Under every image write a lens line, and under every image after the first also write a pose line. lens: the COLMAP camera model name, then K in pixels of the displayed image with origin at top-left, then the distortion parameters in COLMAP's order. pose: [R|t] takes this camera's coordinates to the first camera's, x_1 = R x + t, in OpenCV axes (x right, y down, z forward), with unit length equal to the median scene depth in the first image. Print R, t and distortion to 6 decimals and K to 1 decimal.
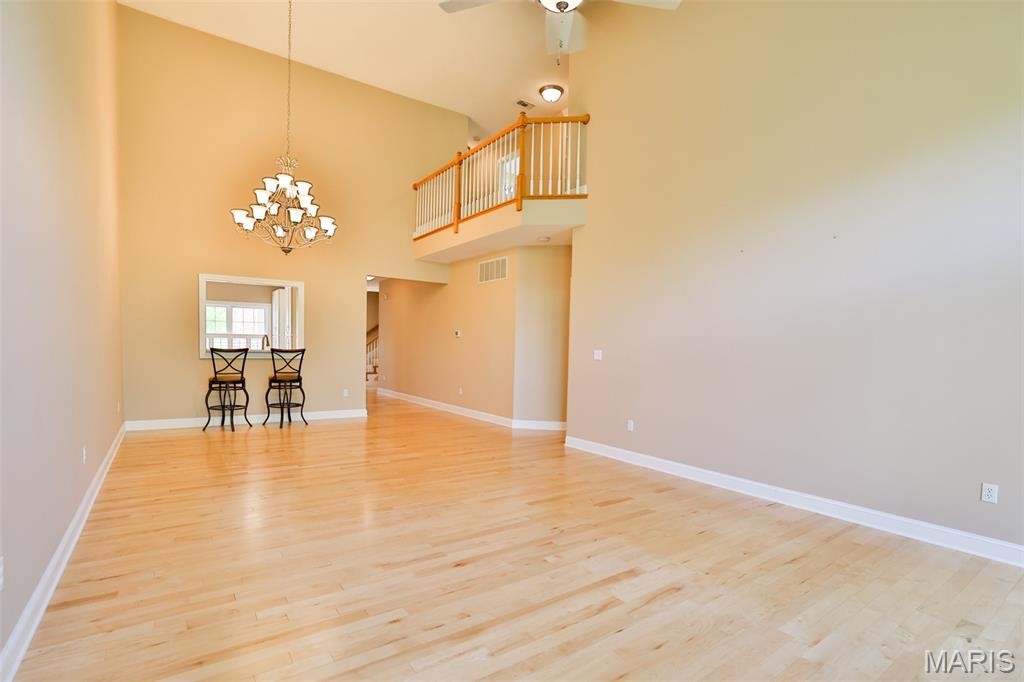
lens RADIAL K [[480.3, 0, 512.0], [0, 480.3, 341.0], [0, 0, 1]] dist [-0.050152, 0.016311]
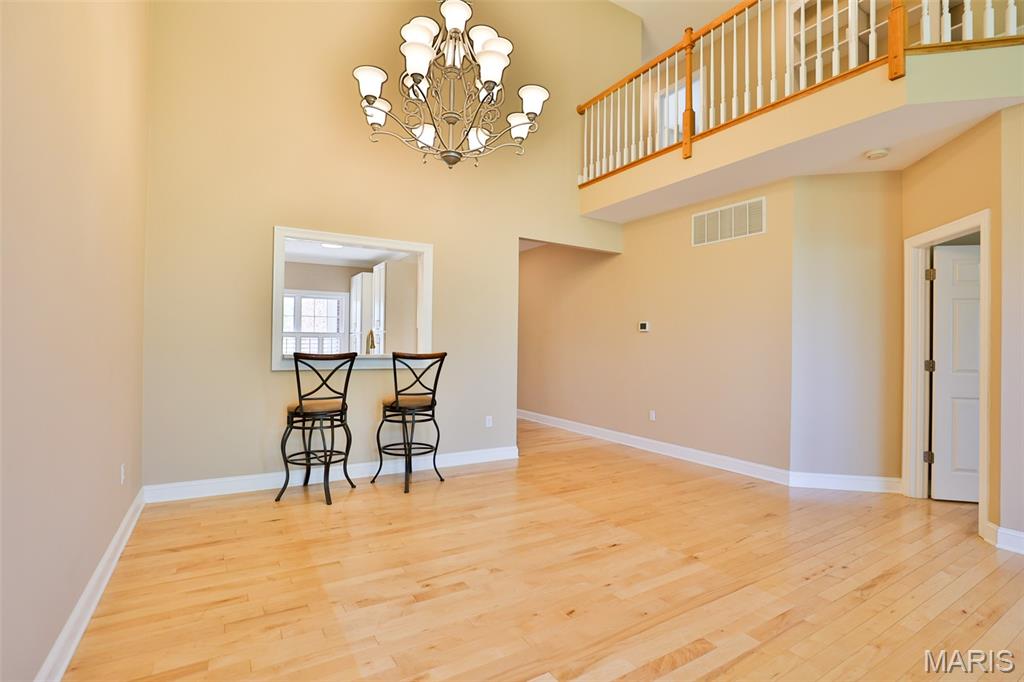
lens RADIAL K [[479.6, 0, 511.8], [0, 479.6, 304.3], [0, 0, 1]] dist [-0.045333, 0.015633]
pose [[0.996843, -0.015588, -0.077847, -0.293212], [0.009798, 0.997195, -0.074209, 0.001302], [0.078785, 0.073212, 0.994200, 0.397919]]
